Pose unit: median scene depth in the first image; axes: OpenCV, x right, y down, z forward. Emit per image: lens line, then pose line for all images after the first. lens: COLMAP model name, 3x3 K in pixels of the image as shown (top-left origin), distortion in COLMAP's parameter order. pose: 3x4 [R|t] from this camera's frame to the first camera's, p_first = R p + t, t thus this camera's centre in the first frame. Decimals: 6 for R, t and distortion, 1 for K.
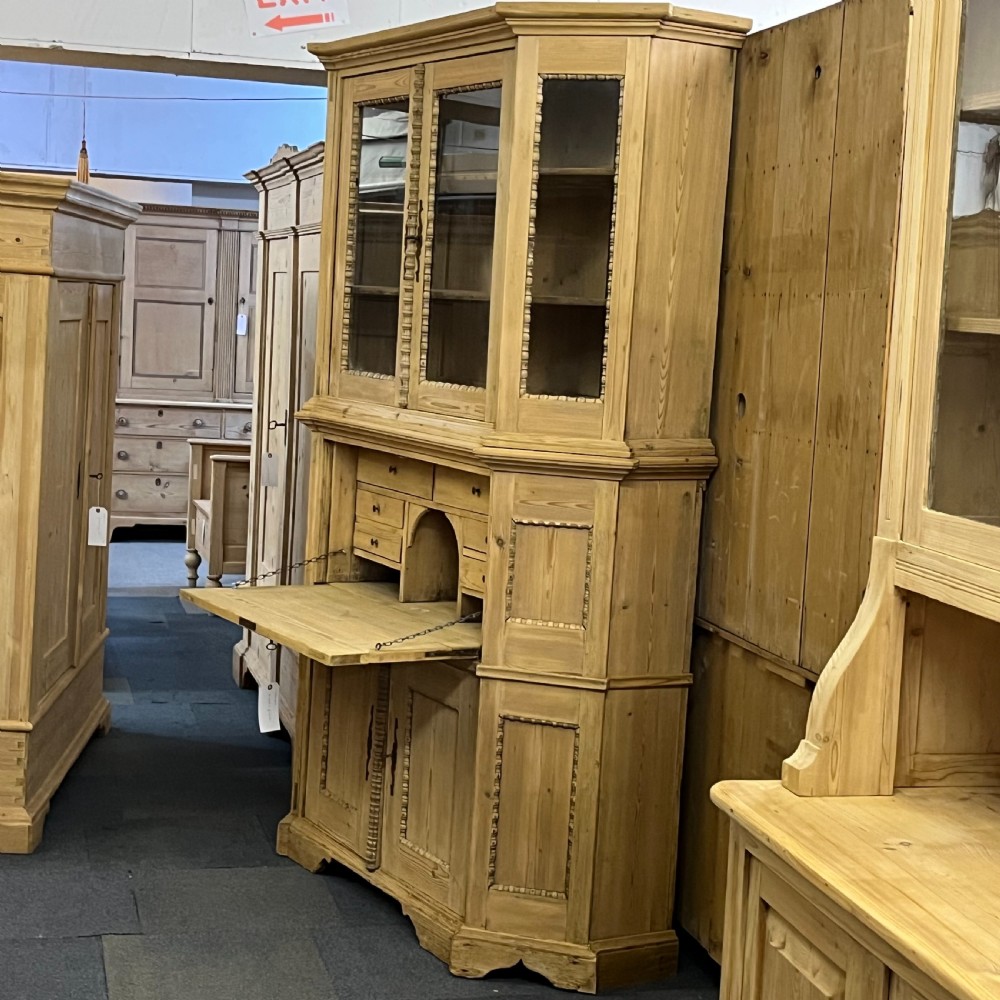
lens RADIAL K [[1863.3, 0, 499.9], [0, 1863.3, 510.7], [0, 0, 1]] dist [0.098703, 0.000000]
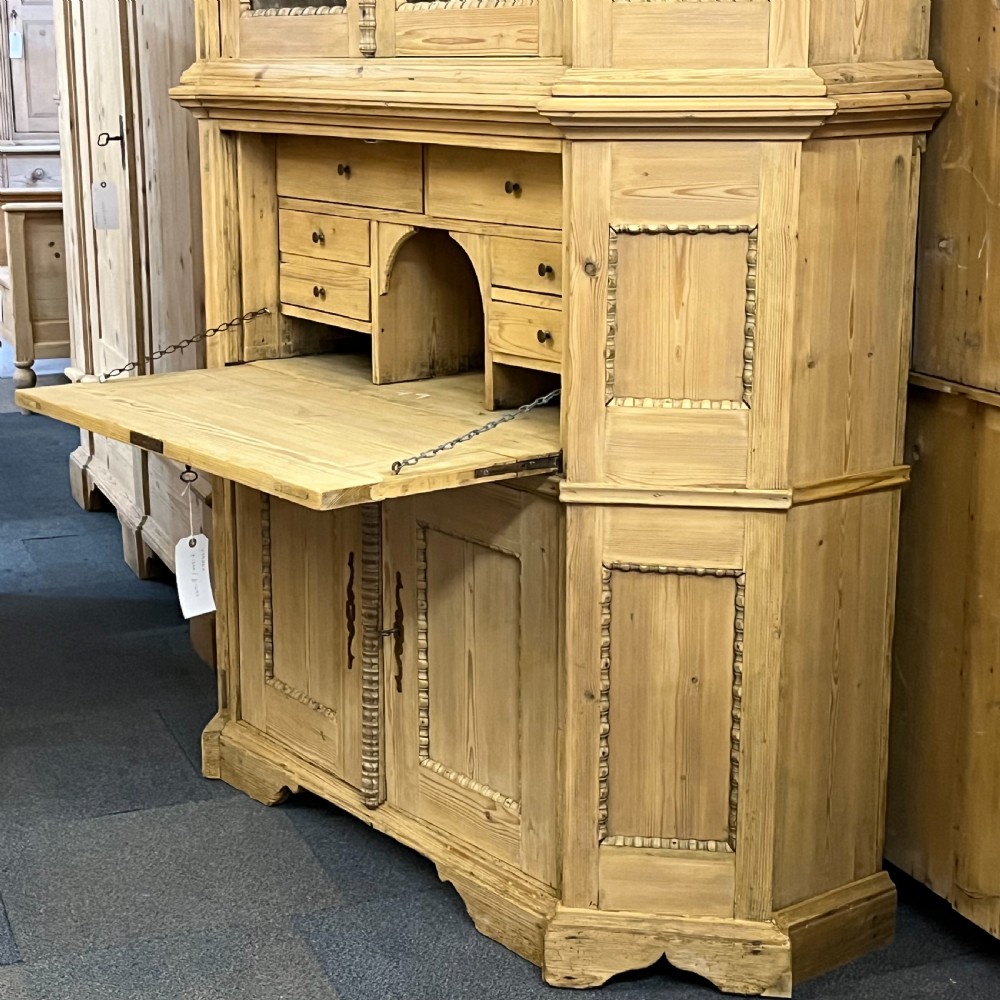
lens RADIAL K [[1863.3, 0, 486.0], [0, 1863.3, 513.5], [0, 0, 1]] dist [0.098703, 0.000000]
pose [[0.991272, -0.087282, 0.098805, -0.093686], [0.073476, 0.988030, 0.135641, 0.011006], [-0.109461, -0.127198, 0.985819, 0.422444]]
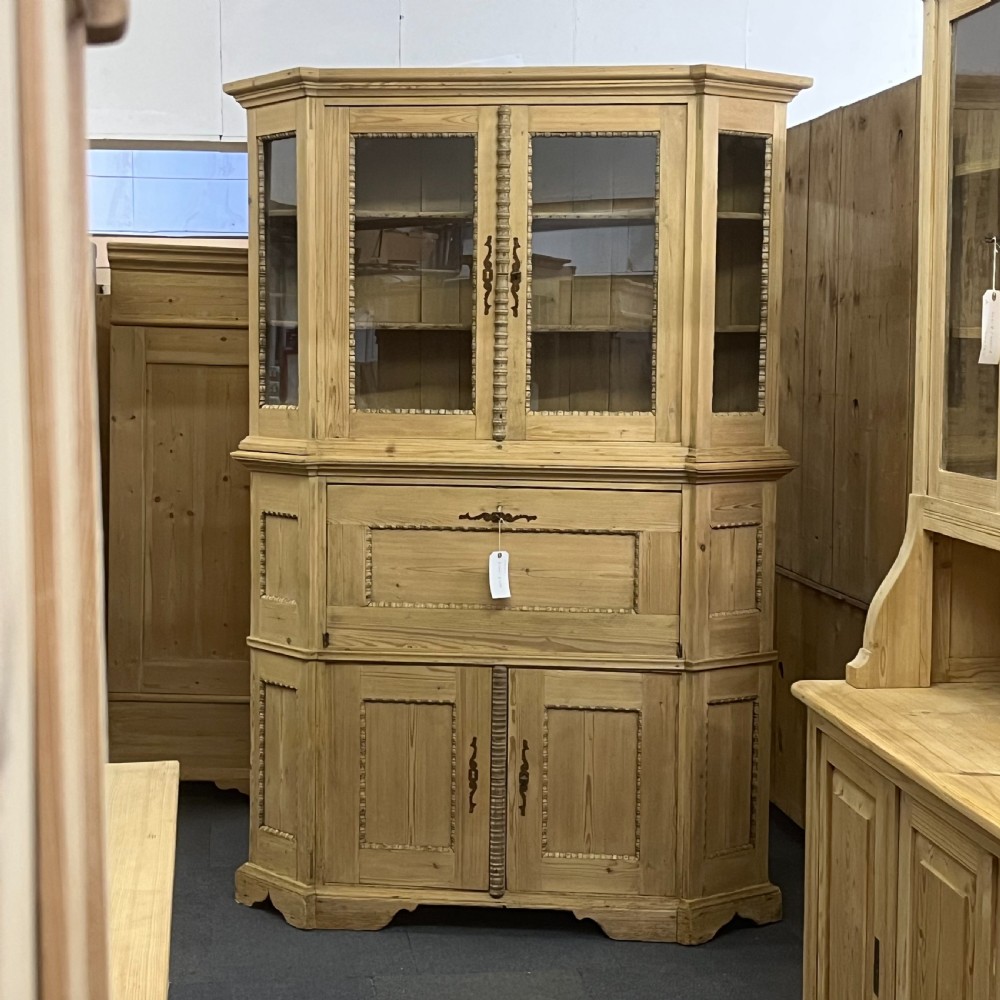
lens RADIAL K [[1863.3, 0, 497.1], [0, 1863.3, 510.7], [0, 0, 1]] dist [0.098703, 0.000000]
pose [[0.594476, -0.120867, 0.794978, -0.943540], [0.113271, 0.991368, 0.066023, -0.091184], [-0.796096, 0.050799, 0.603035, 0.419206]]
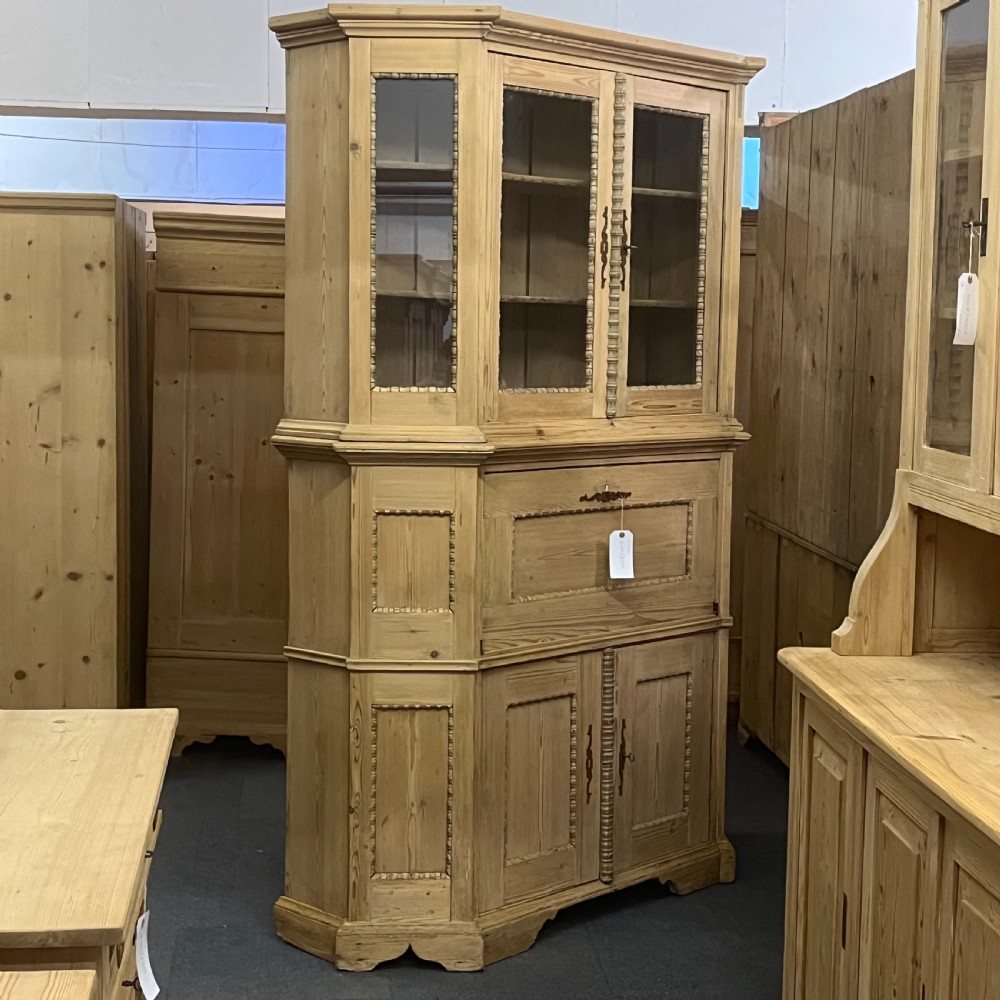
lens RADIAL K [[1863.3, 0, 505.5], [0, 1863.3, 506.5], [0, 0, 1]] dist [0.098703, 0.000000]
pose [[-0.285405, -0.155983, 0.945629, -1.070305], [0.070787, 0.980541, 0.183106, -0.210998], [-0.955789, 0.119198, -0.268810, 1.438086]]
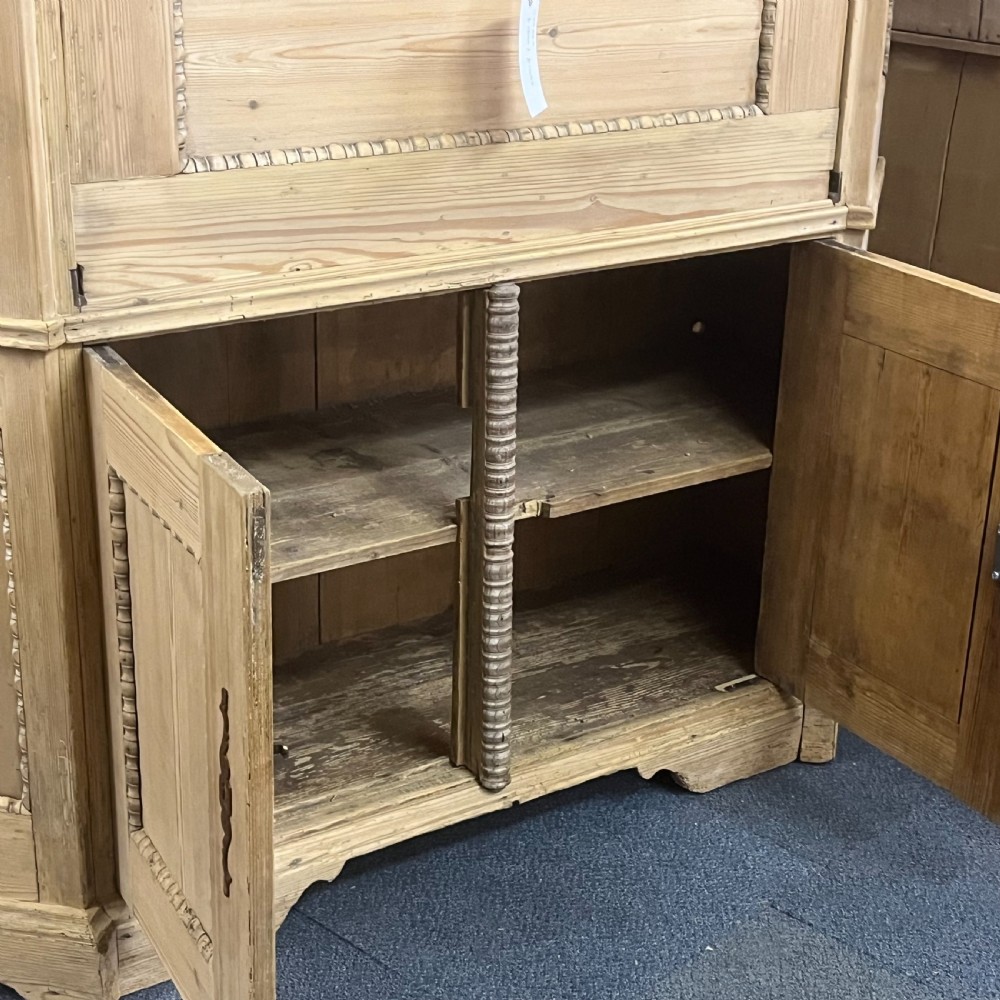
lens RADIAL K [[1863.3, 0, 497.5], [0, 1863.3, 508.8], [0, 0, 1]] dist [0.098703, 0.000000]
pose [[-0.040025, -0.435760, 0.899173, -0.497100], [0.081458, 0.895475, 0.437594, -0.074371], [-0.995873, 0.090760, -0.000345, 1.102938]]
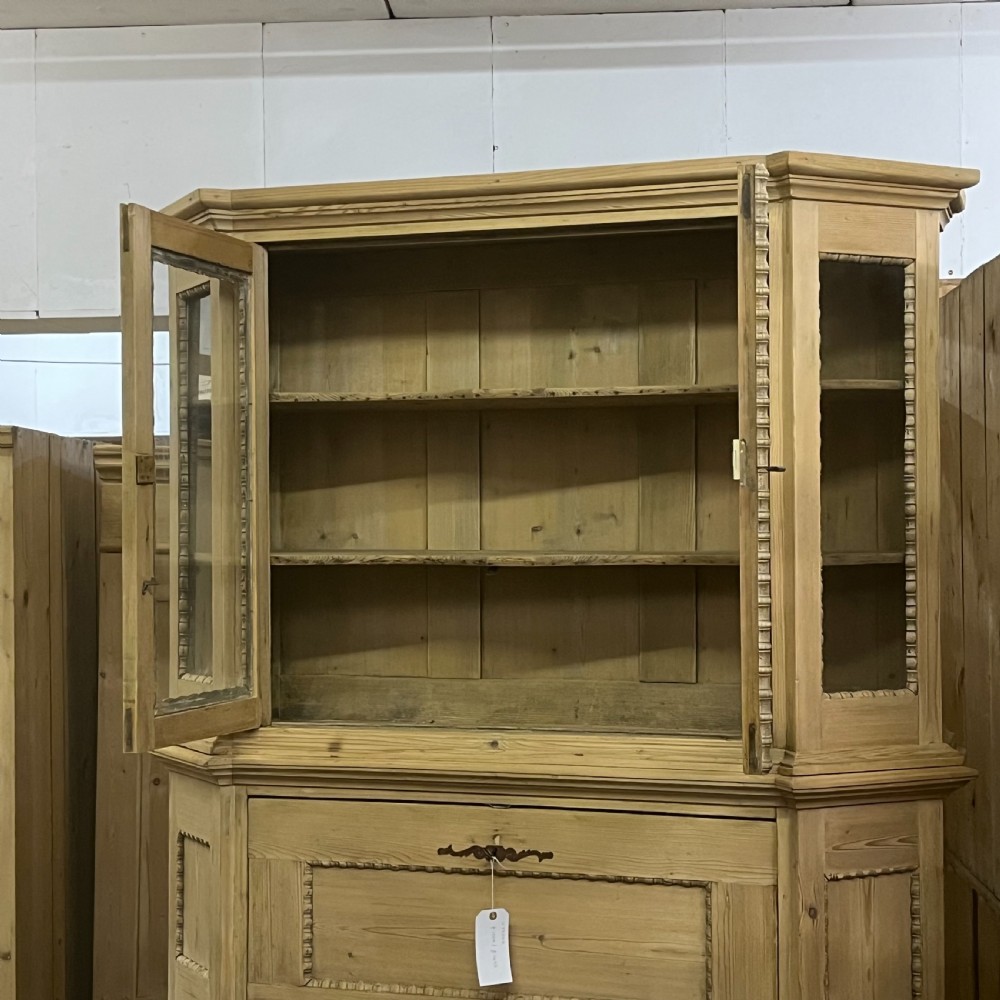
lens RADIAL K [[1863.3, 0, 515.3], [0, 1863.3, 507.0], [0, 0, 1]] dist [0.098703, 0.000000]
pose [[0.728957, -0.048430, 0.682844, -0.540442], [0.120674, 0.990965, -0.058540, -0.103141], [-0.673839, 0.125074, 0.728215, 0.541852]]
